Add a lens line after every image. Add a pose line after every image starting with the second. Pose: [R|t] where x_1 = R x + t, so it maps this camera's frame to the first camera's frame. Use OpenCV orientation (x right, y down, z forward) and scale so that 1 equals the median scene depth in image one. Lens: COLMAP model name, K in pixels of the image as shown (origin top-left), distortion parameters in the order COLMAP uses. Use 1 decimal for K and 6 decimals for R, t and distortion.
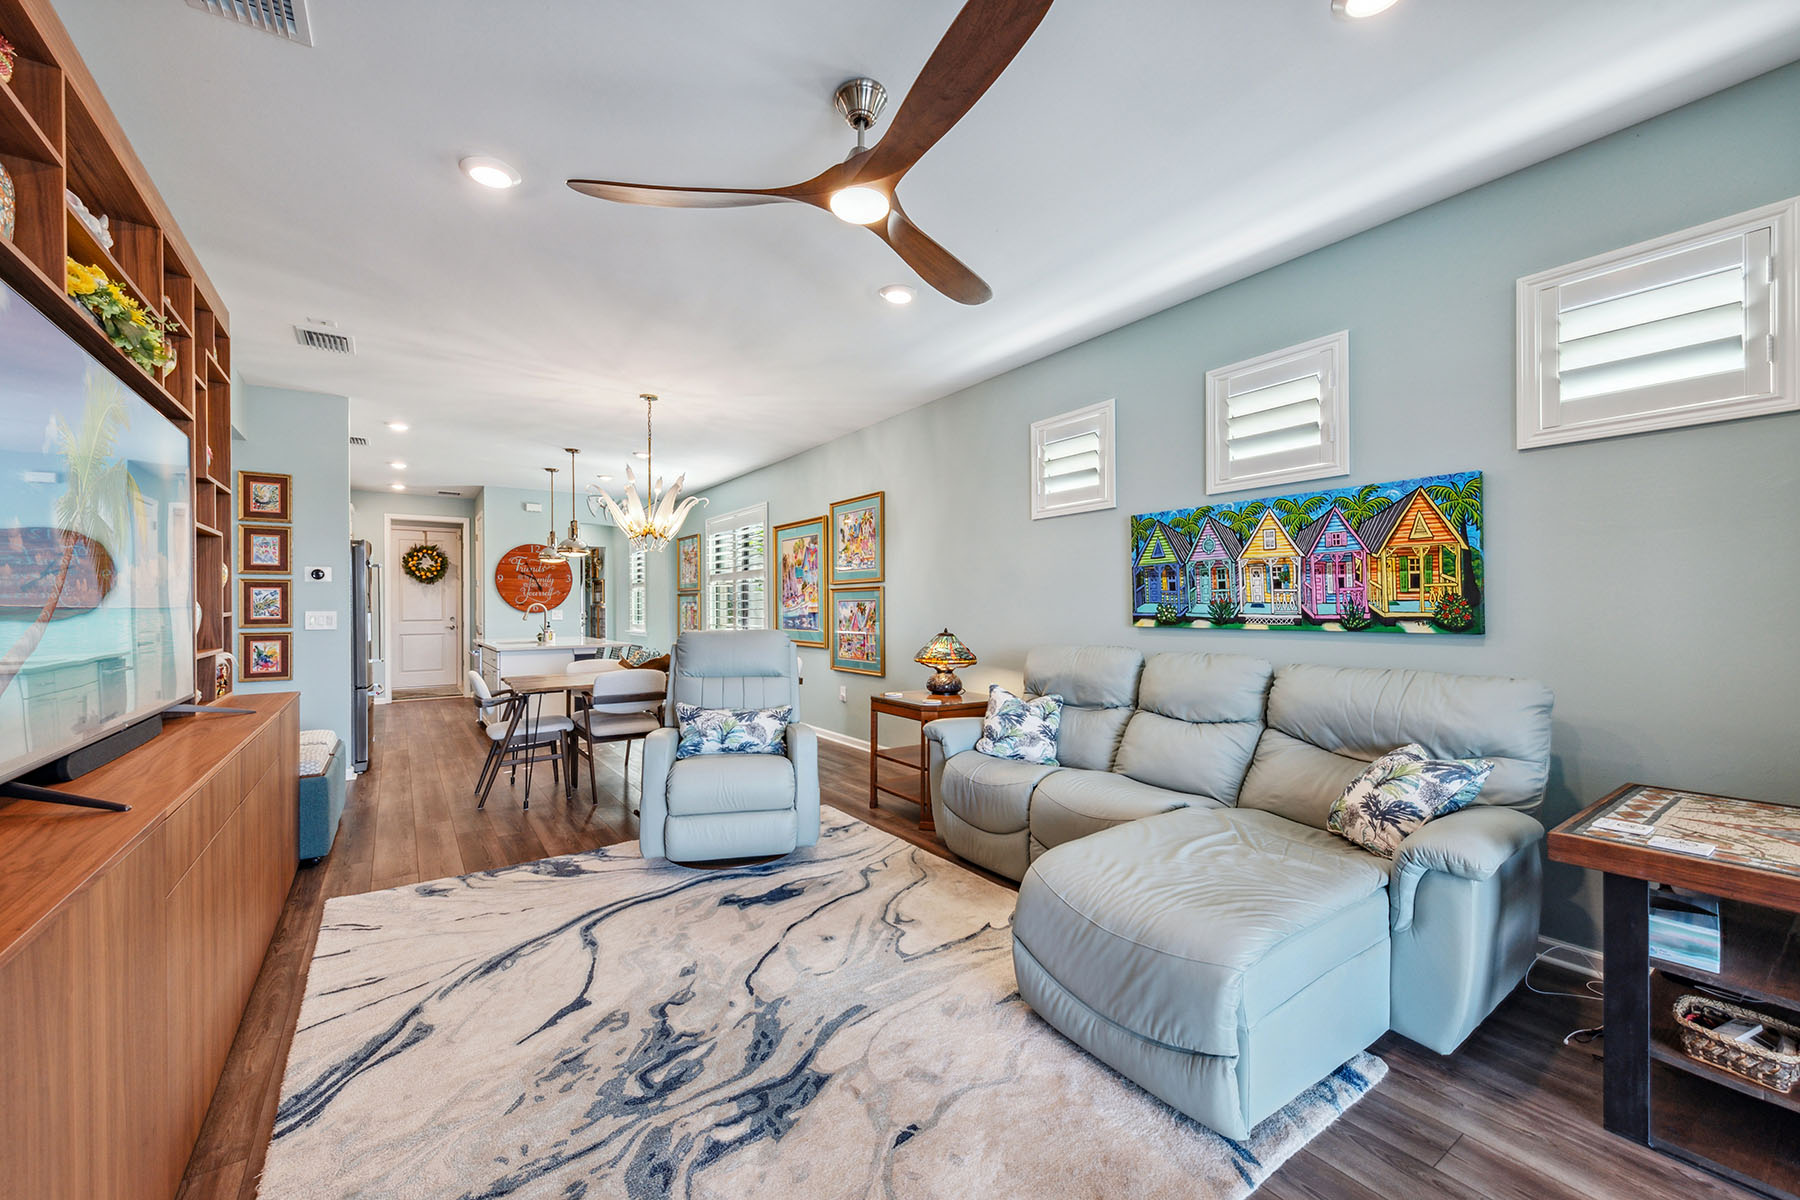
lens RADIAL K [[709.6, 0, 893.6], [0, 709.6, 607.2], [0, 0, 1]] dist [0.012474, -0.003211]
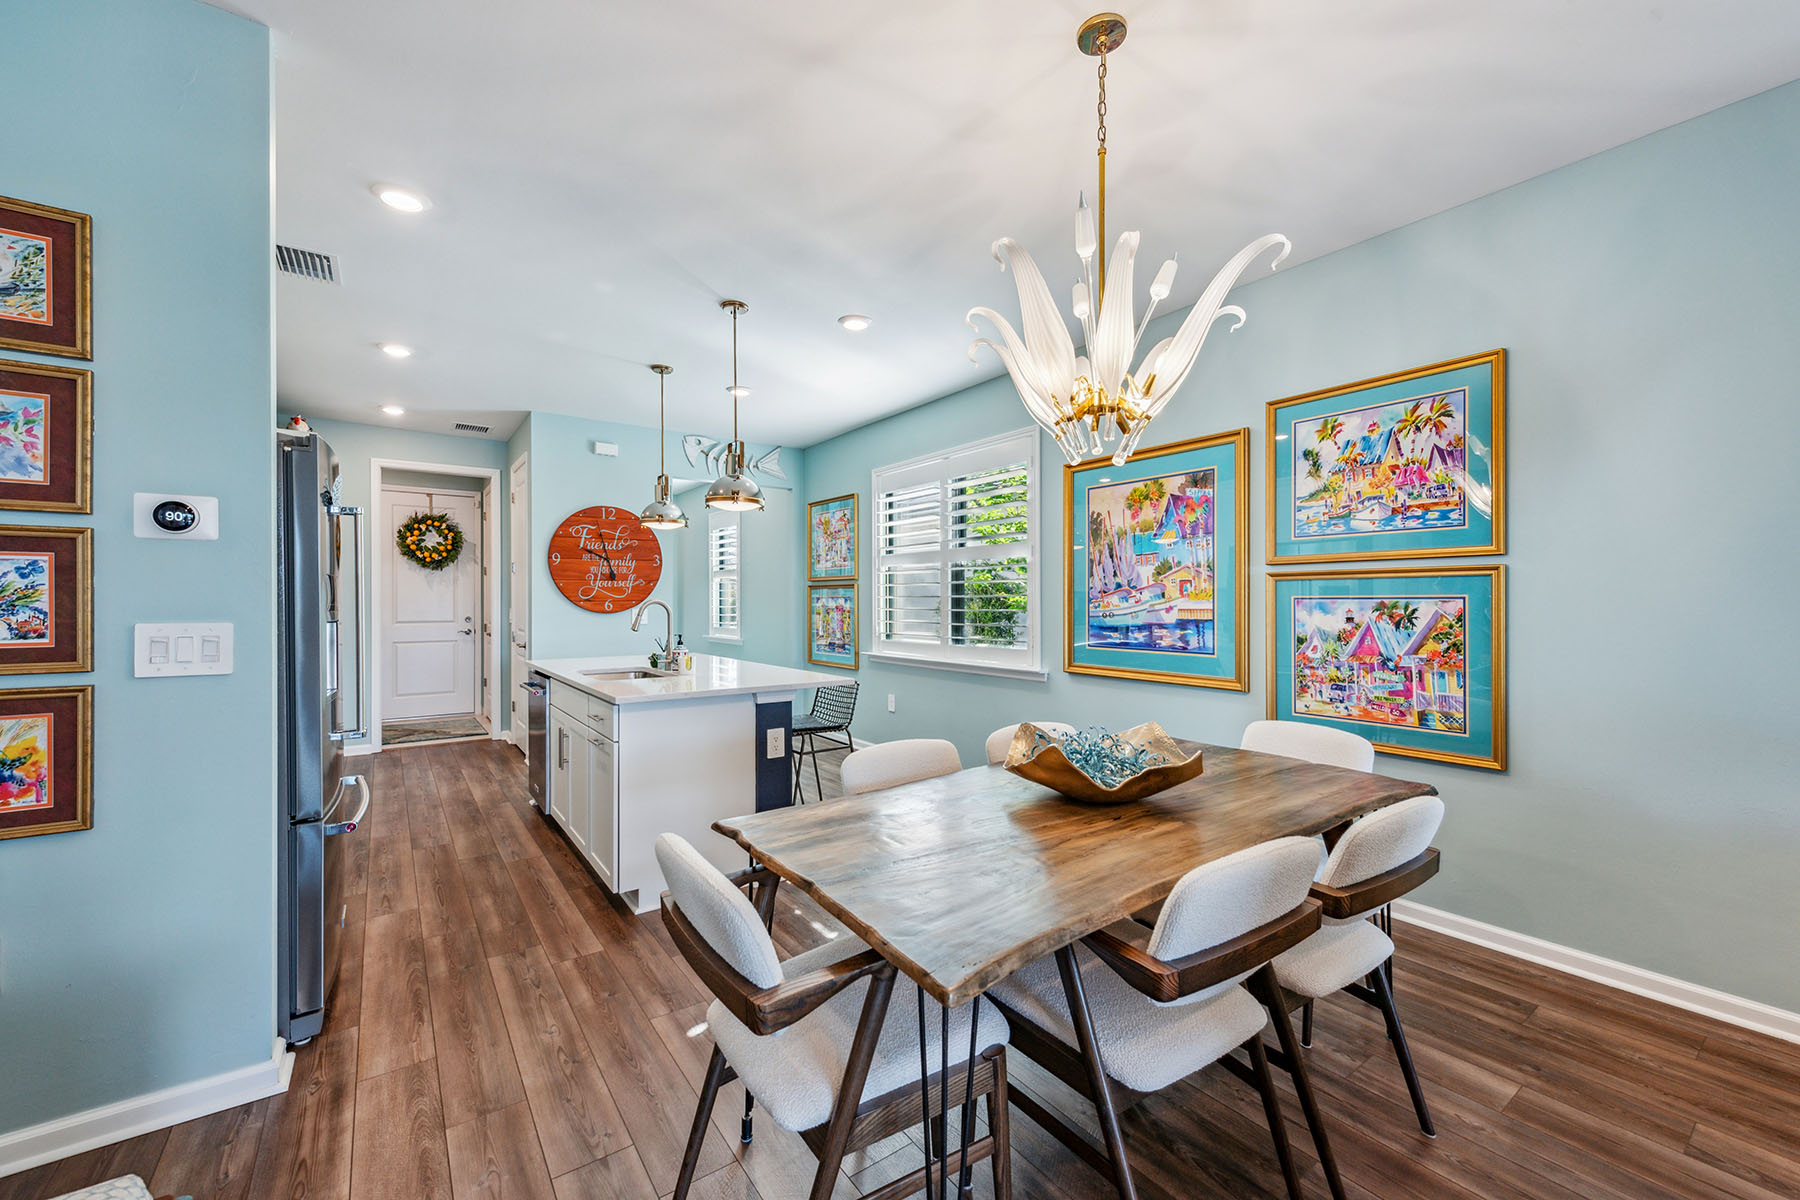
lens RADIAL K [[709.6, 0, 892.8], [0, 709.6, 600.5], [0, 0, 1]] dist [0.012474, -0.003211]
pose [[0.999934, 0.004193, 0.010686, -0.622884], [-0.004175, 0.999990, -0.001710, -0.008212], [-0.010693, 0.001665, 0.999941, 0.876042]]
